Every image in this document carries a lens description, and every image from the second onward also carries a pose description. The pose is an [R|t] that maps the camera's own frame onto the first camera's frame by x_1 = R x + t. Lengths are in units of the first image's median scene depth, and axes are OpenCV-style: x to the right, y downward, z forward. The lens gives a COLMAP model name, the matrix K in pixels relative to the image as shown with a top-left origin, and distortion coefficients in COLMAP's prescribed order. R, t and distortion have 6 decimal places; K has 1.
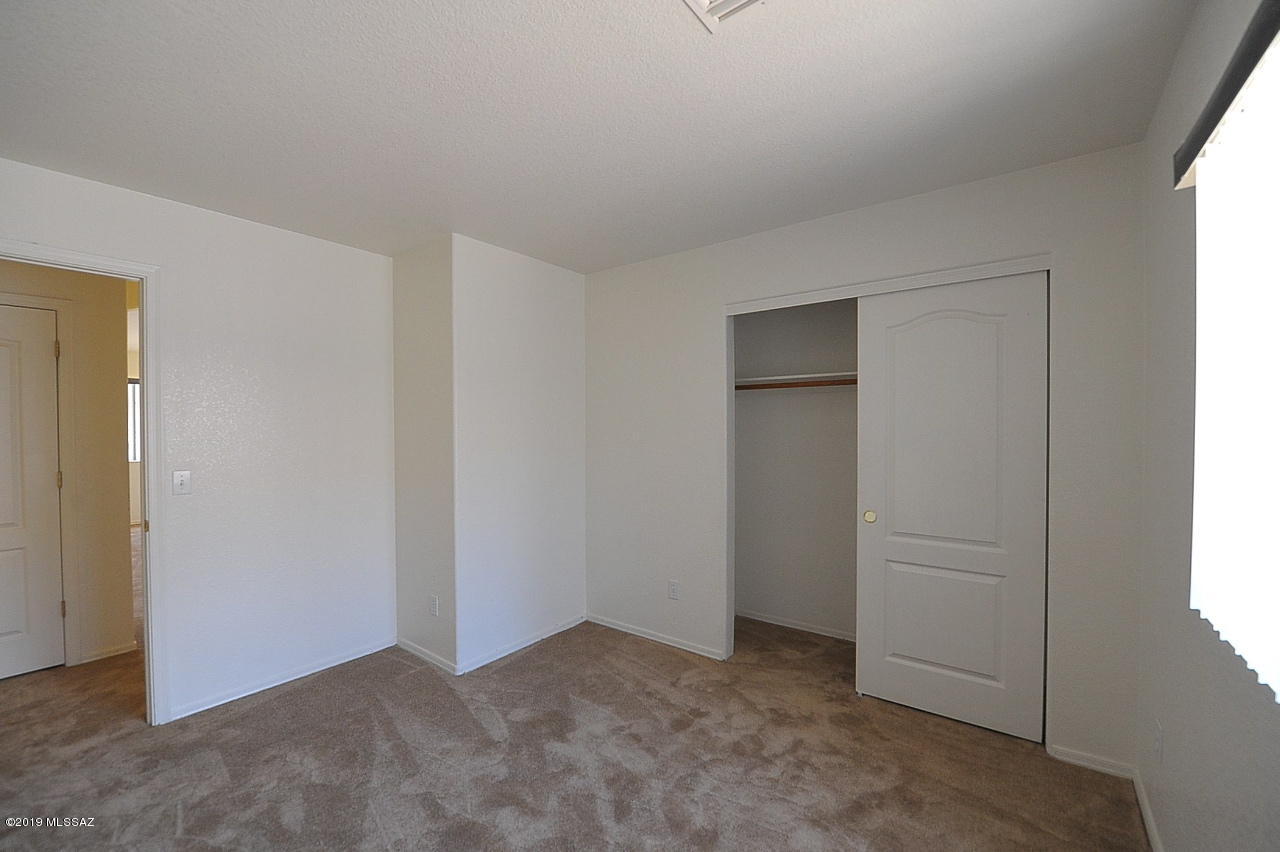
lens RADIAL K [[526.5, 0, 648.7], [0, 526.5, 431.8], [0, 0, 1]] dist [-0.011022, -0.002885]
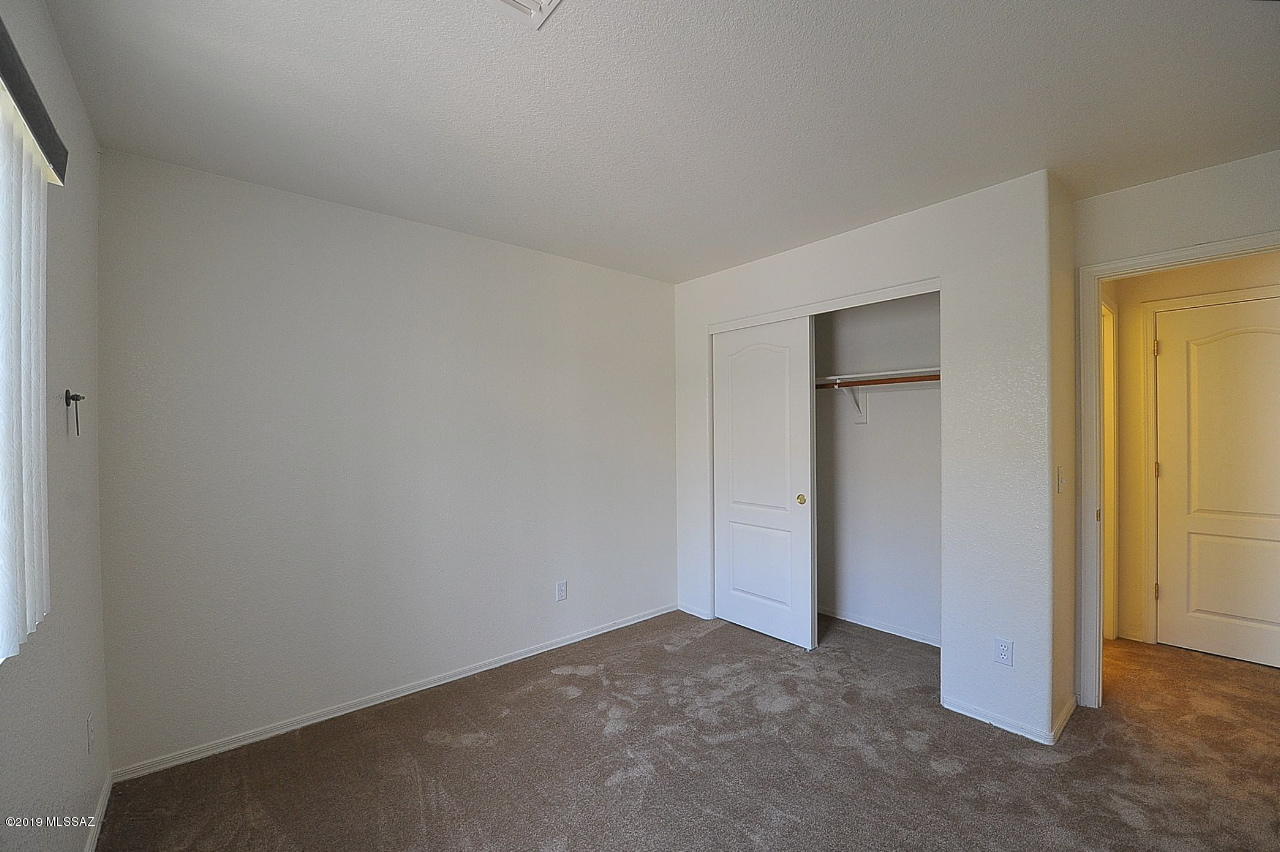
lens RADIAL K [[526.5, 0, 636.9], [0, 526.5, 425.2], [0, 0, 1]] dist [-0.011022, -0.002885]
pose [[0.968338, -0.010782, -0.249409, 0.093675], [0.007796, 0.999886, -0.012959, 0.000630], [0.249521, 0.010604, 0.968311, -0.070745]]
